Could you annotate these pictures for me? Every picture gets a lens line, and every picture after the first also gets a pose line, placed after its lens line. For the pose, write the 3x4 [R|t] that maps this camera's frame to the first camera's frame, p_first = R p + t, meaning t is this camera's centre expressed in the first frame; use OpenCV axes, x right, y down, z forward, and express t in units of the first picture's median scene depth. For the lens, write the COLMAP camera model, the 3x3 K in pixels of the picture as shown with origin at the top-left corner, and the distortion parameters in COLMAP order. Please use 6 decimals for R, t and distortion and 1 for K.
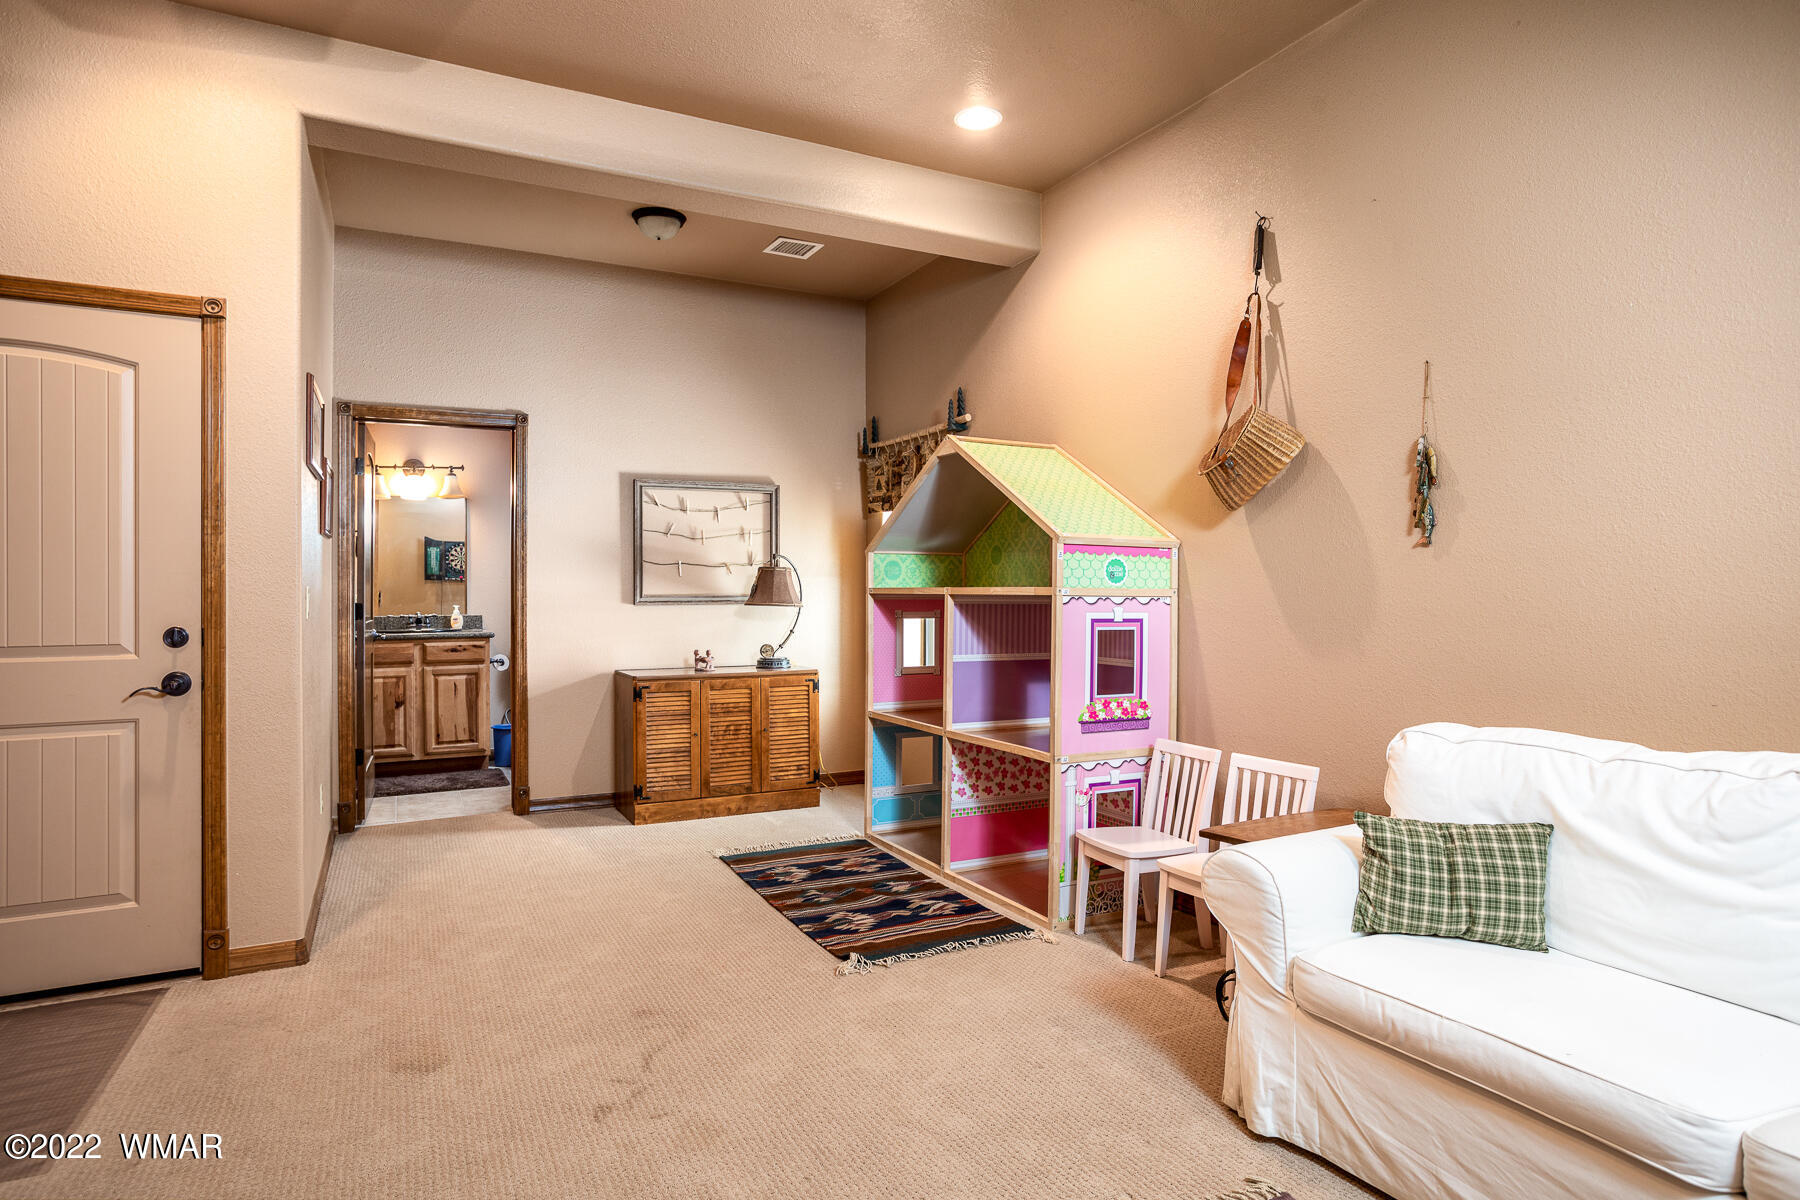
lens RADIAL K [[972.9, 0, 900.0], [0, 972.9, 600.0], [0, 0, 1]] dist [-0.012075, 0.001131]
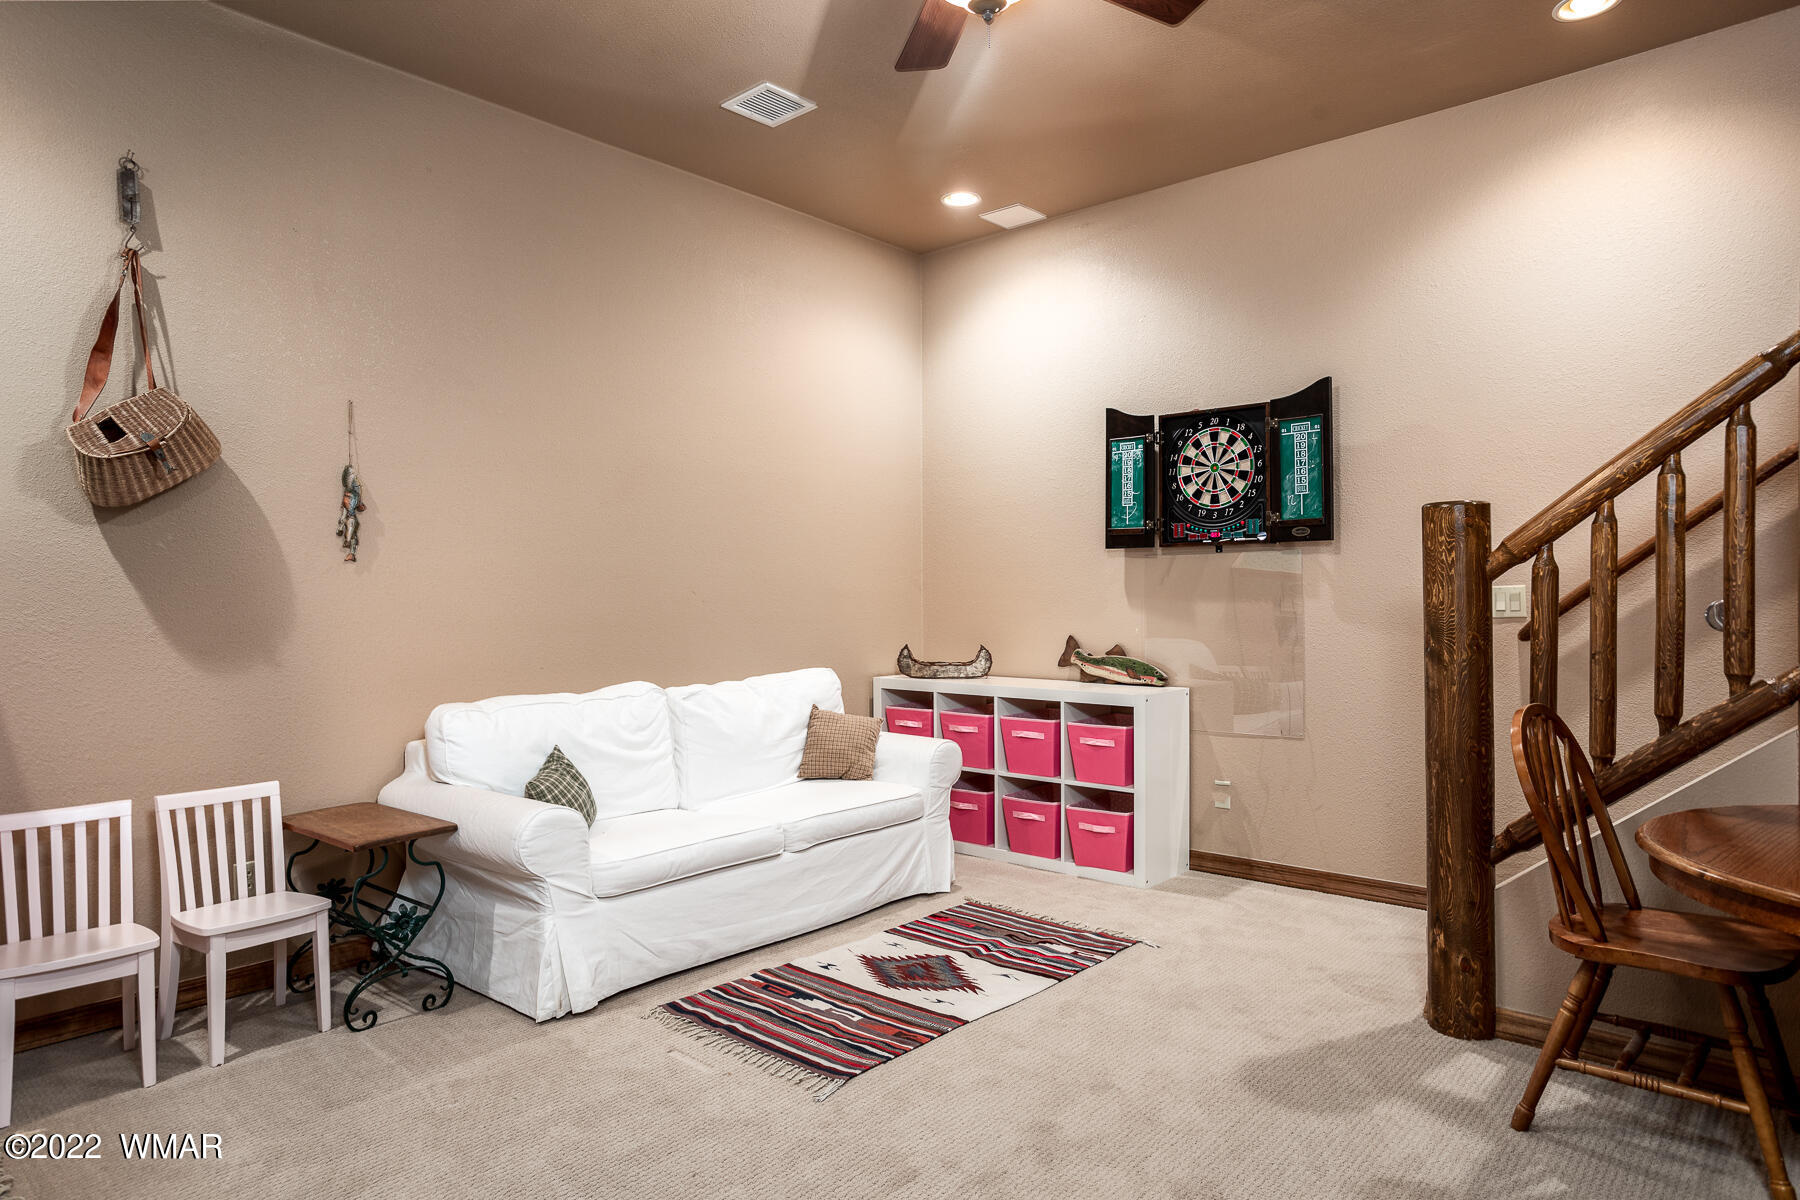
lens RADIAL K [[1109.7, 0, 900.0], [0, 1109.7, 600.0], [0, 0, 1]] dist [-0.001472, -0.000249]
pose [[-0.347883, -0.011309, 0.937470, -0.832852], [0.010065, 0.999825, 0.015796, -0.023413], [-0.937484, 0.014931, -0.347708, 0.773953]]
